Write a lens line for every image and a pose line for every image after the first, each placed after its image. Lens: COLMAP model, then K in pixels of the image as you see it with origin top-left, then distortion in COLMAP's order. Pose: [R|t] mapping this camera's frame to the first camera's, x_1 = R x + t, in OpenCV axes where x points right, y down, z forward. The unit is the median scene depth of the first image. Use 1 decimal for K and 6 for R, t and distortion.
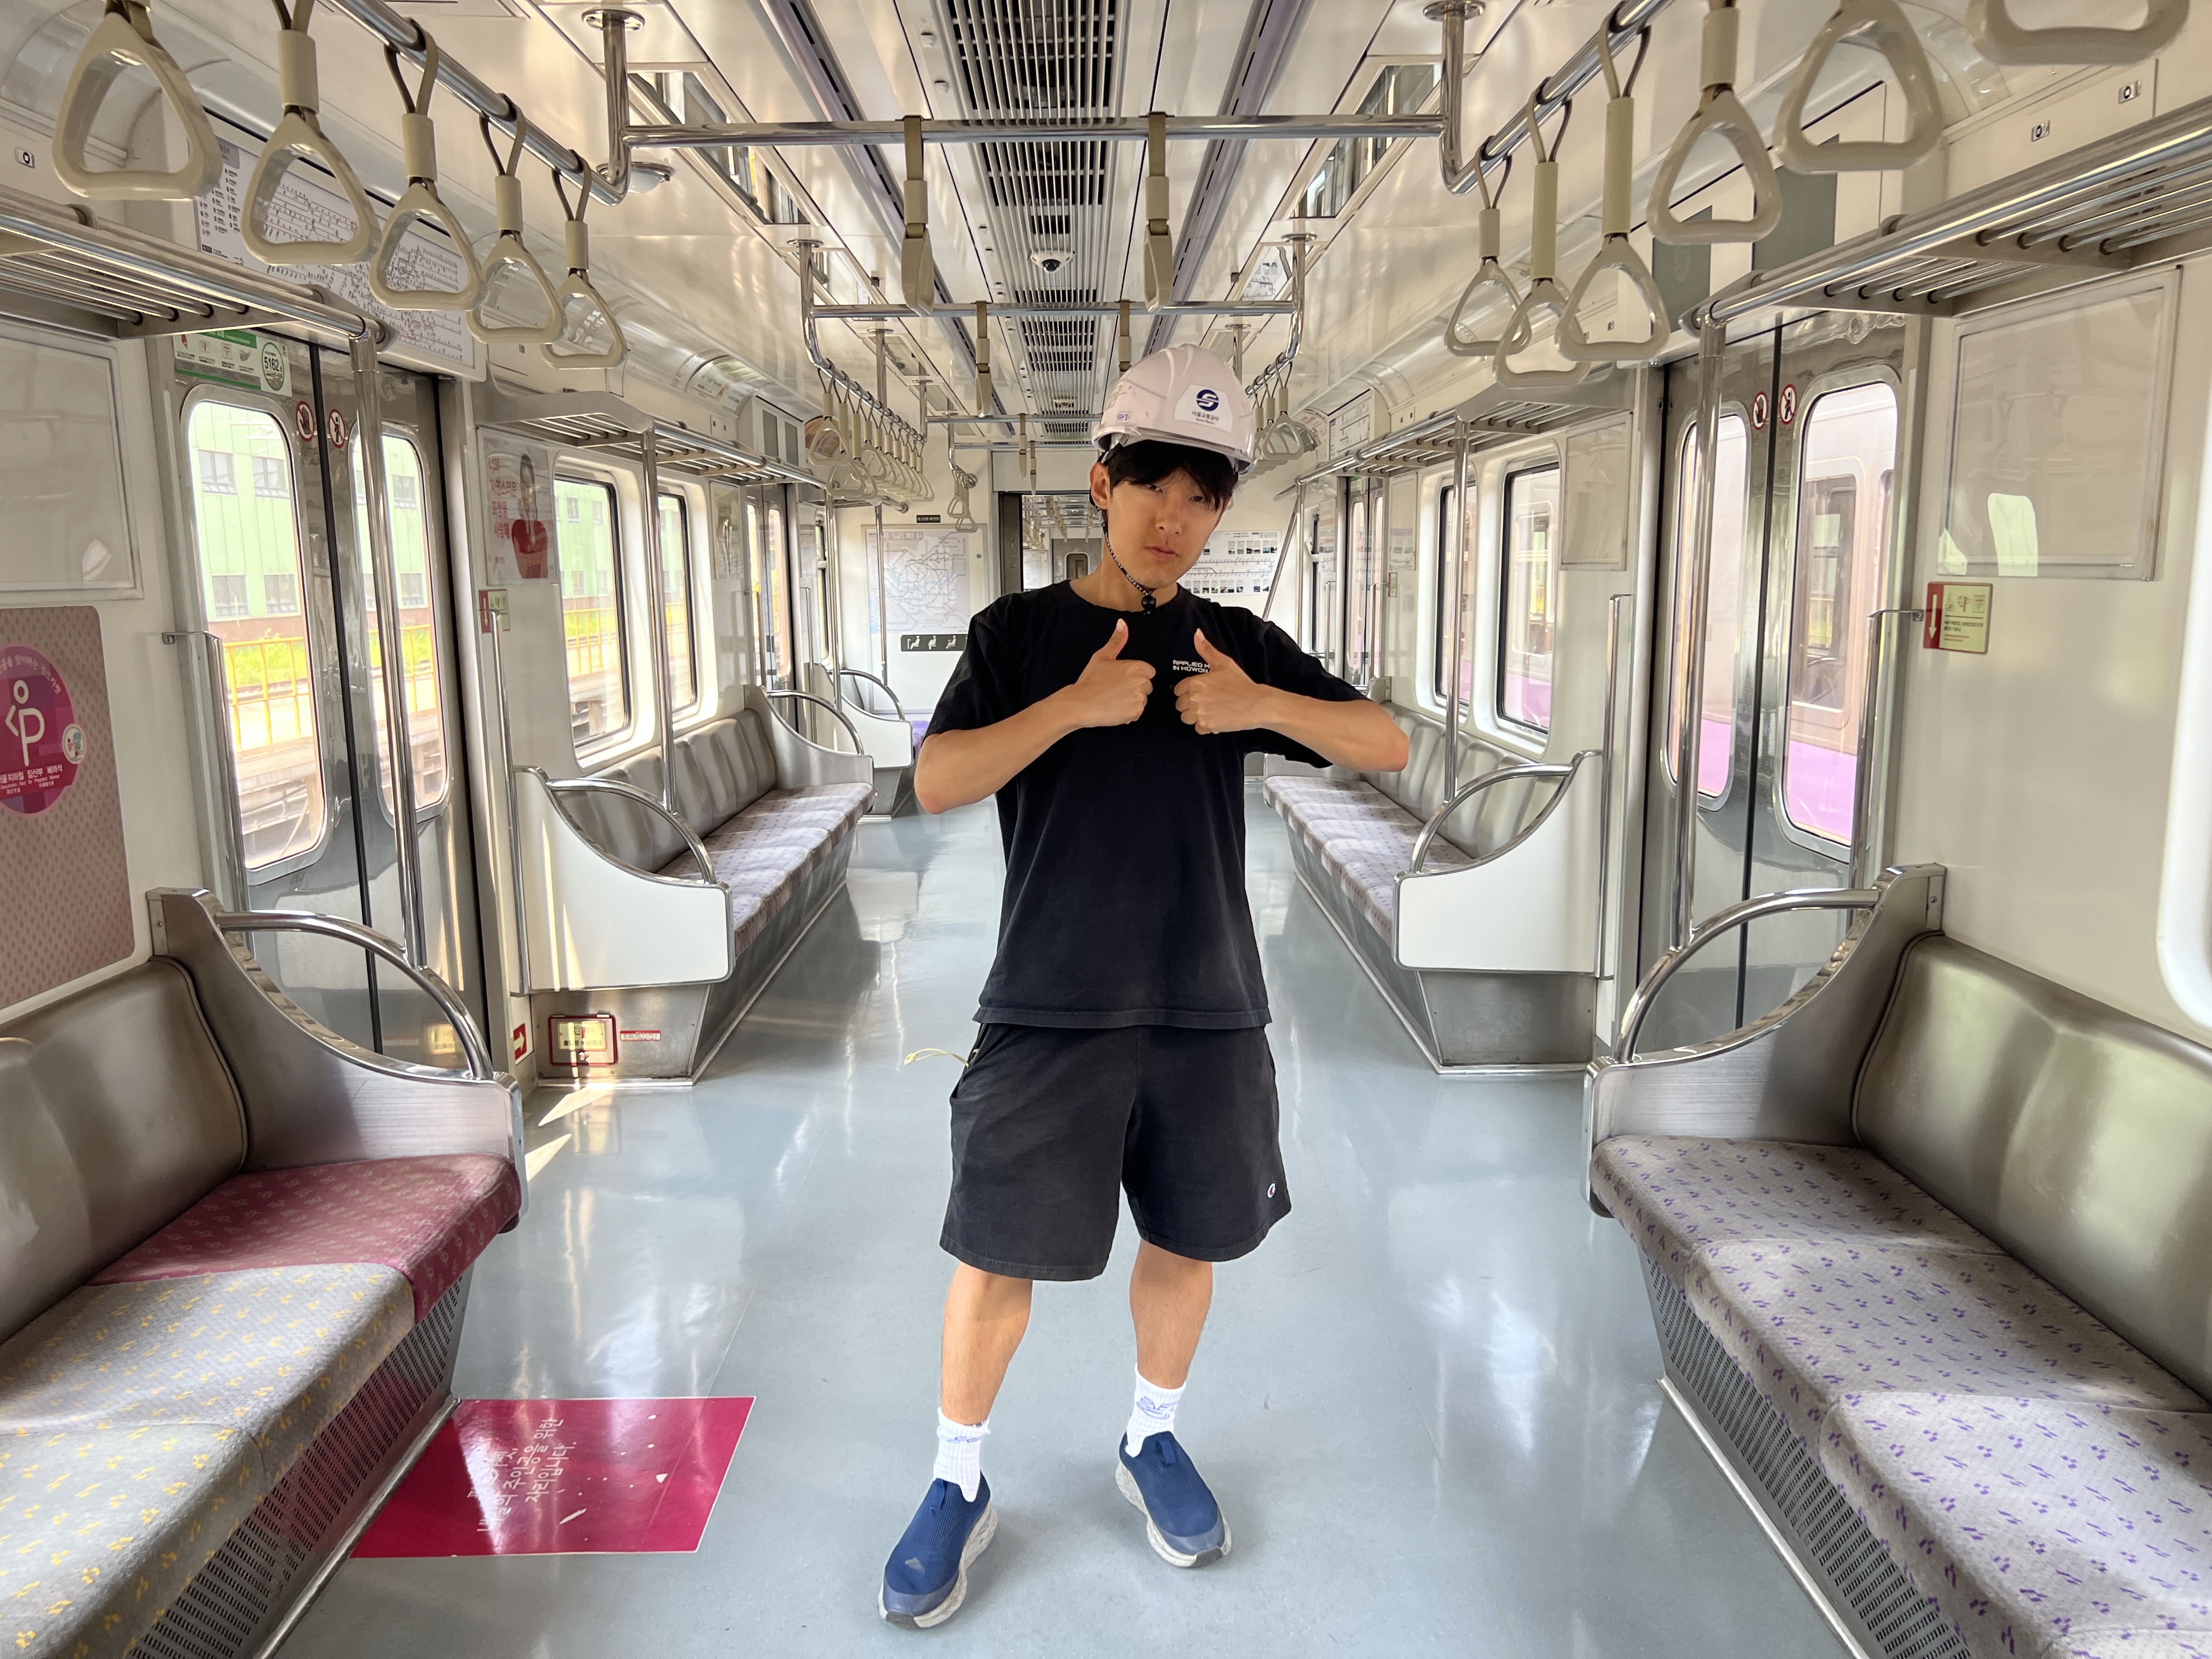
lens RADIAL K [[1677.4, 0, 1087.6], [0, 1677.4, 856.2], [0, 0, 1]] dist [0.054796, -0.069630]
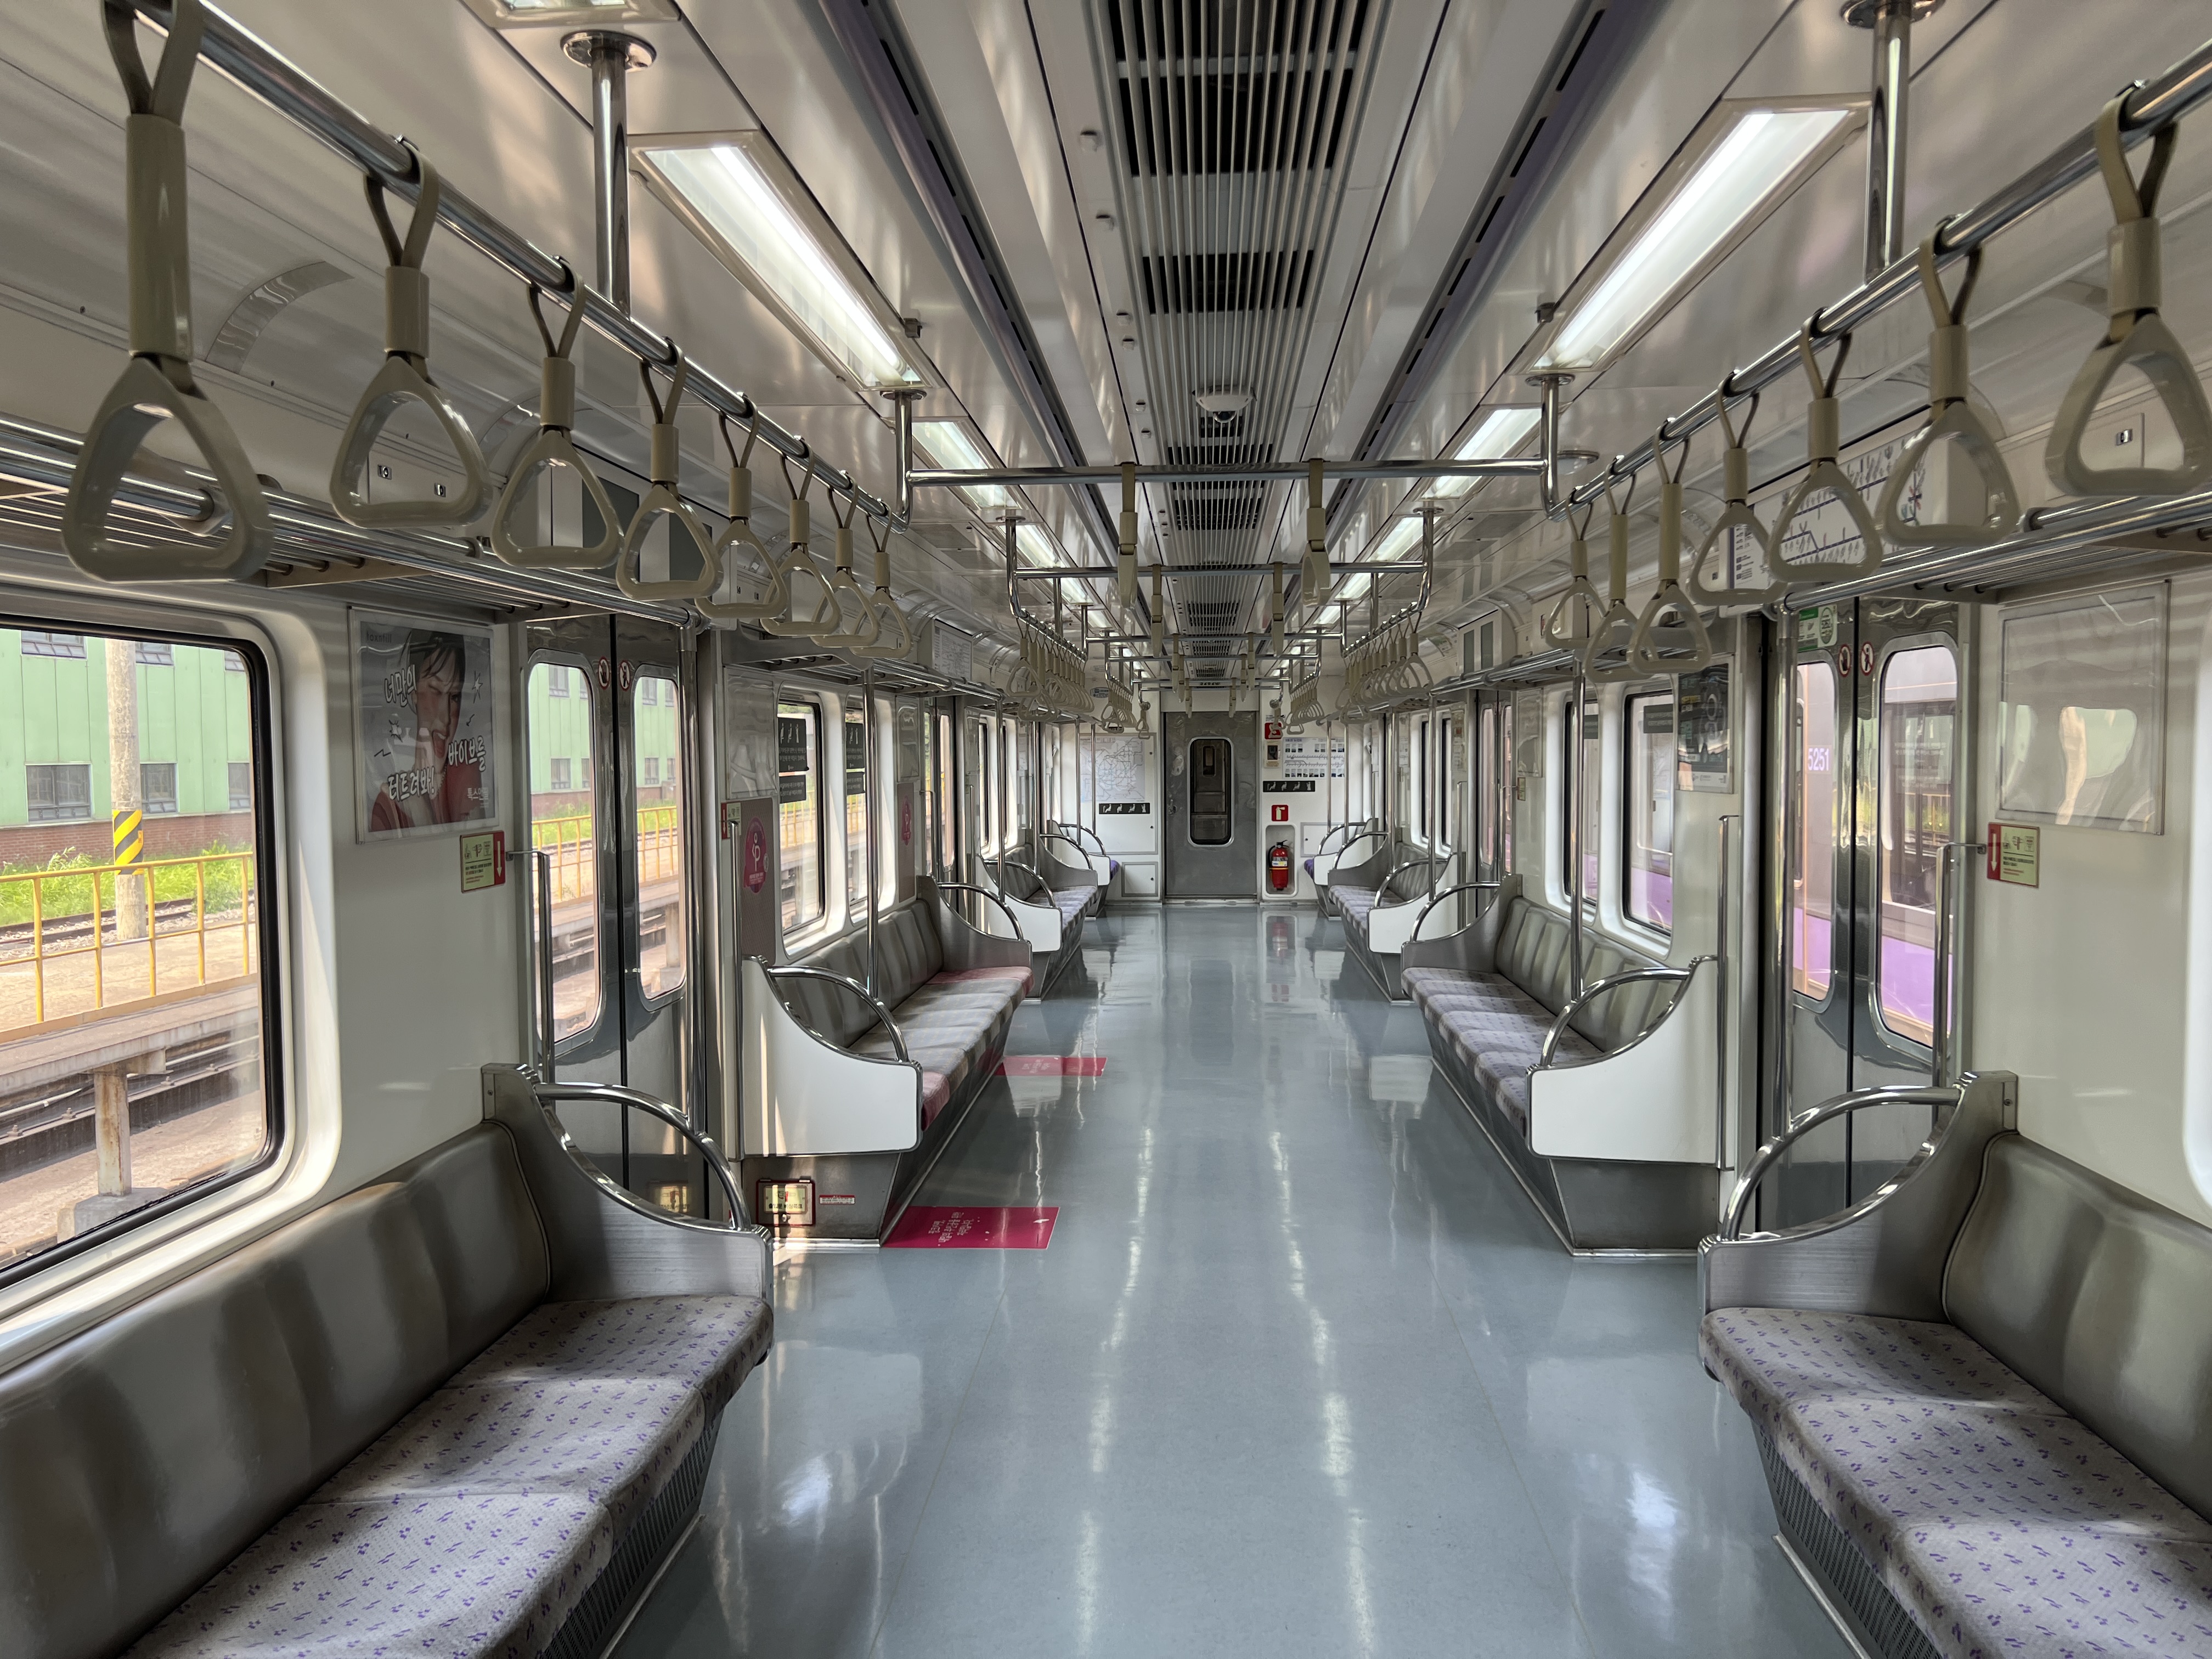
lens RADIAL K [[1687.0, 0, 1099.7], [0, 1687.0, 791.4], [0, 0, 1]] dist [0.103081, -0.168978]
pose [[0.997561, 0.008839, -0.069240, -0.017643], [-0.018551, 0.989849, -0.140909, -0.005067], [0.067291, 0.141849, 0.987598, -0.133056]]
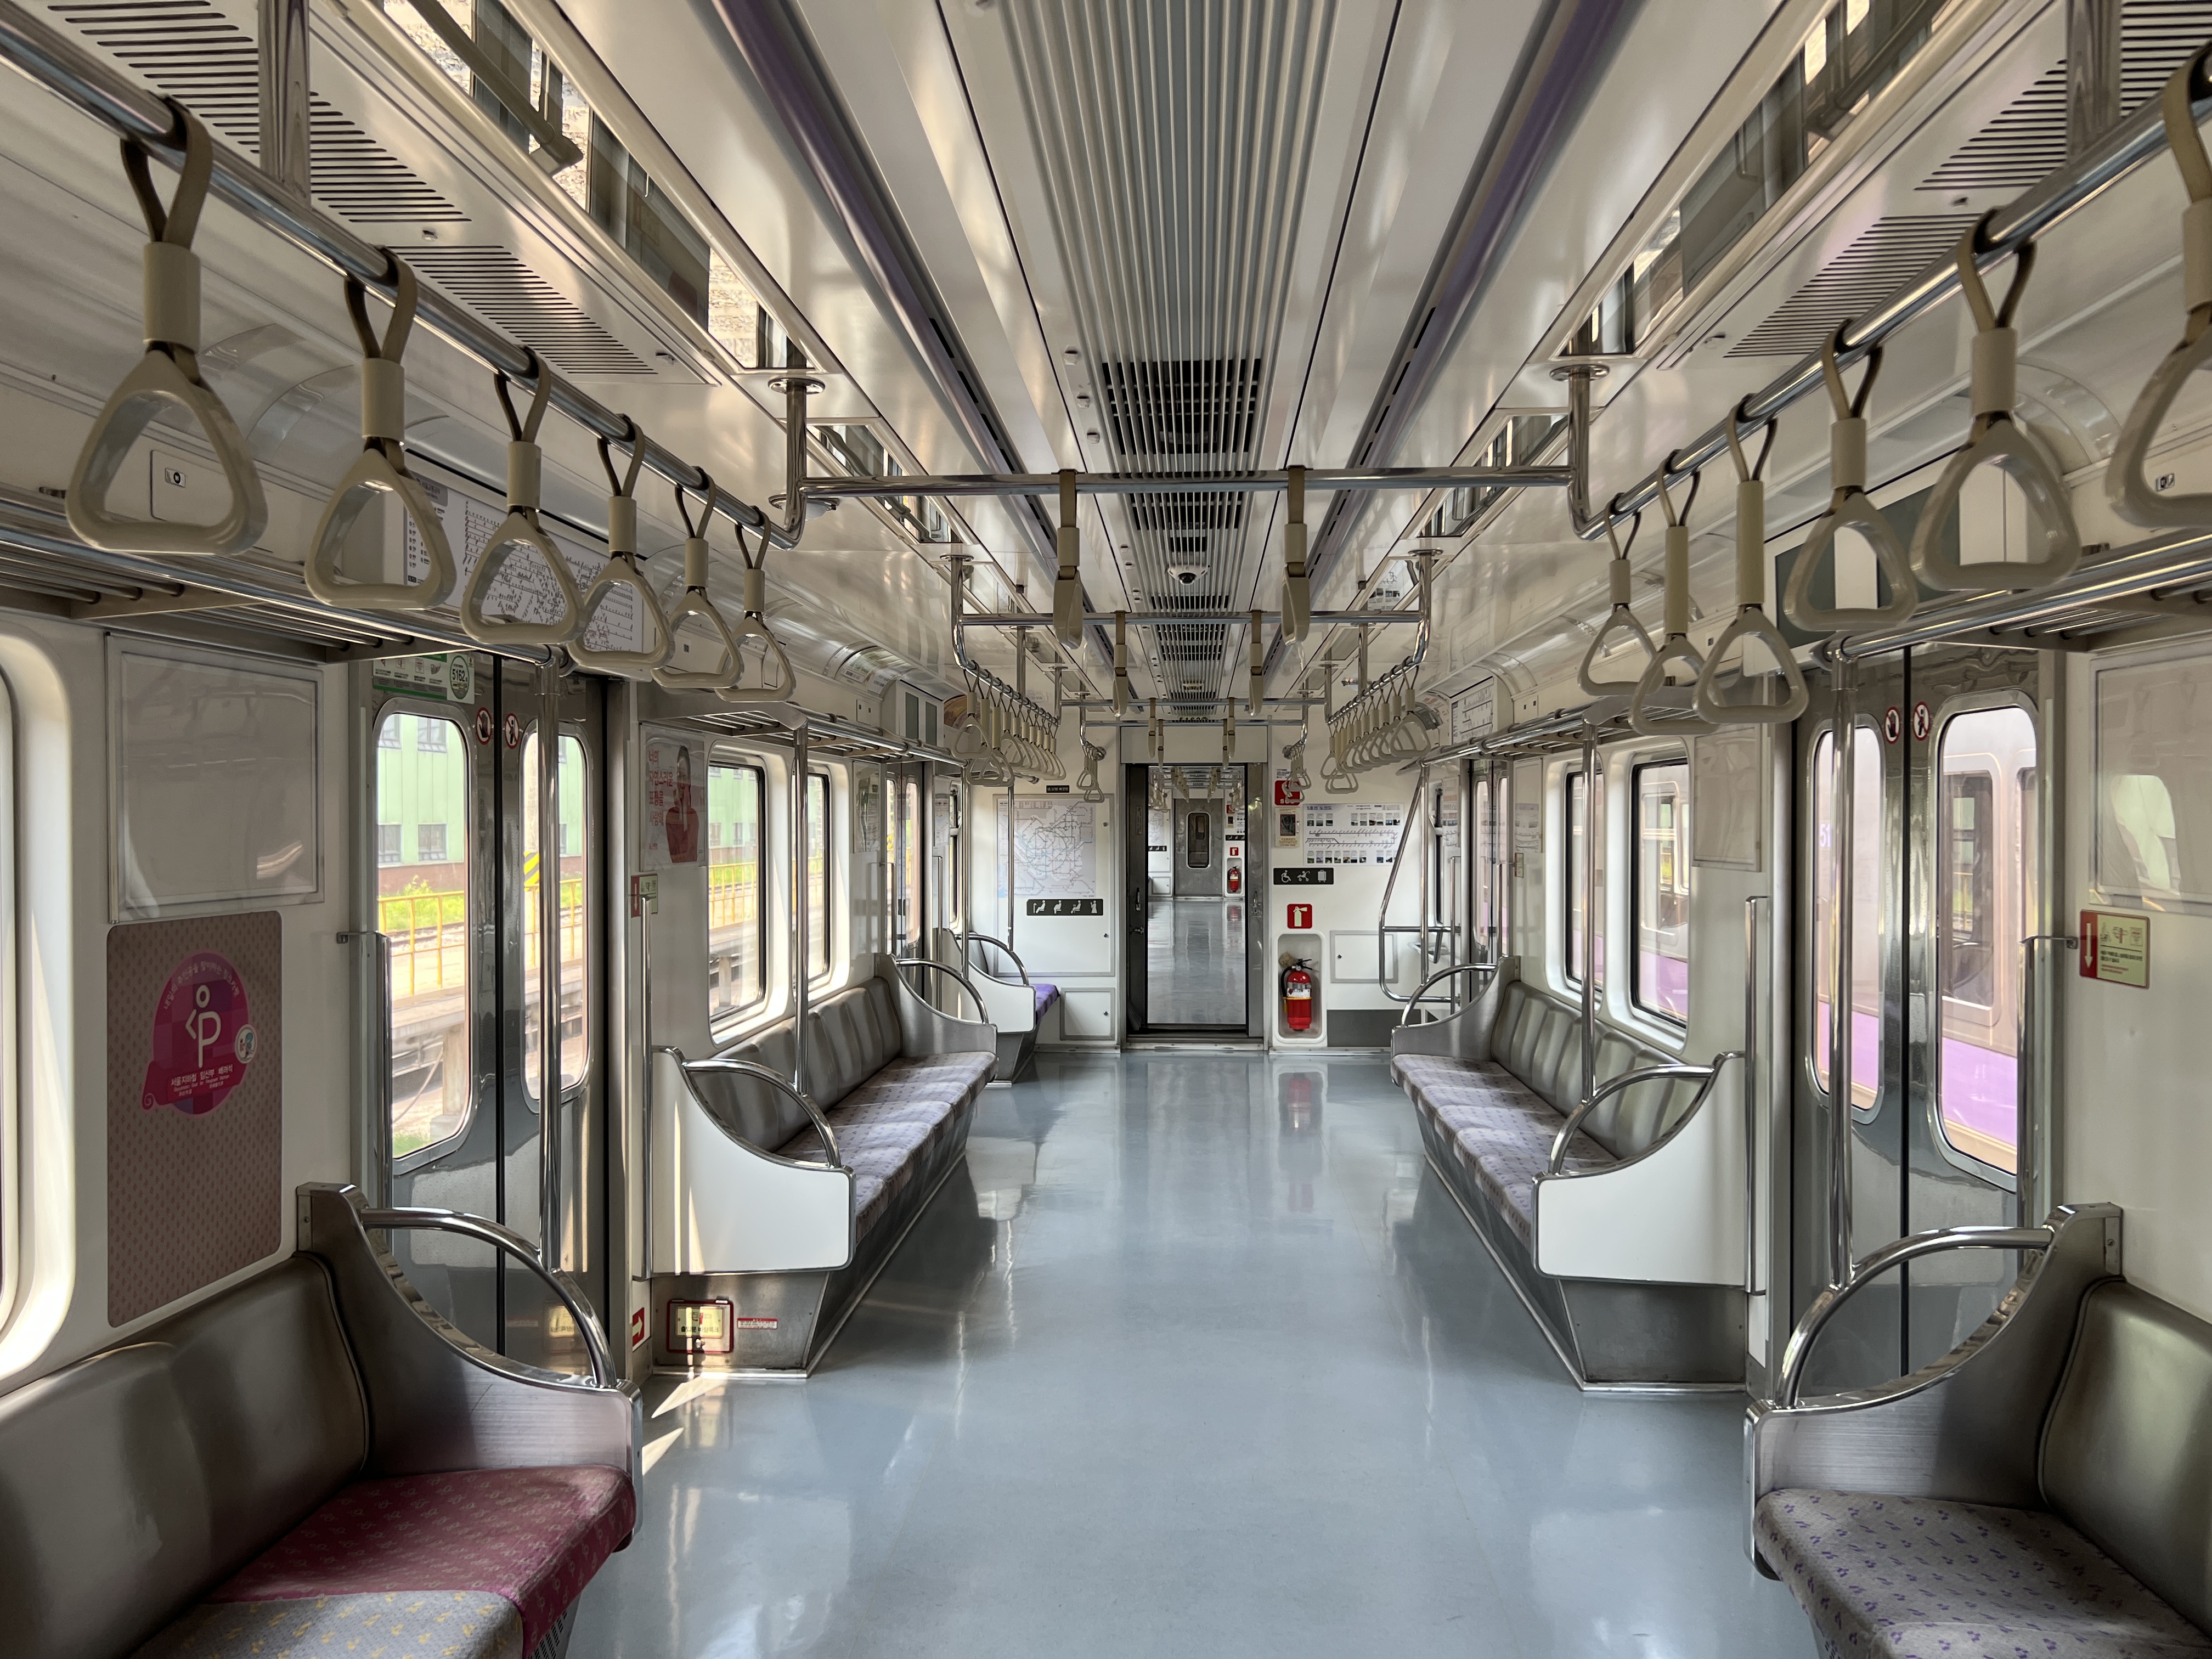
lens RADIAL K [[1683.3, 0, 1106.0], [0, 1683.3, 829.5], [0, 0, 1]] dist [0.043304, -0.049101]
pose [[0.998096, 0.013907, -0.060092, -0.007110], [-0.023414, 0.986754, -0.160522, -0.024906], [0.057064, 0.161624, 0.985201, -0.008498]]
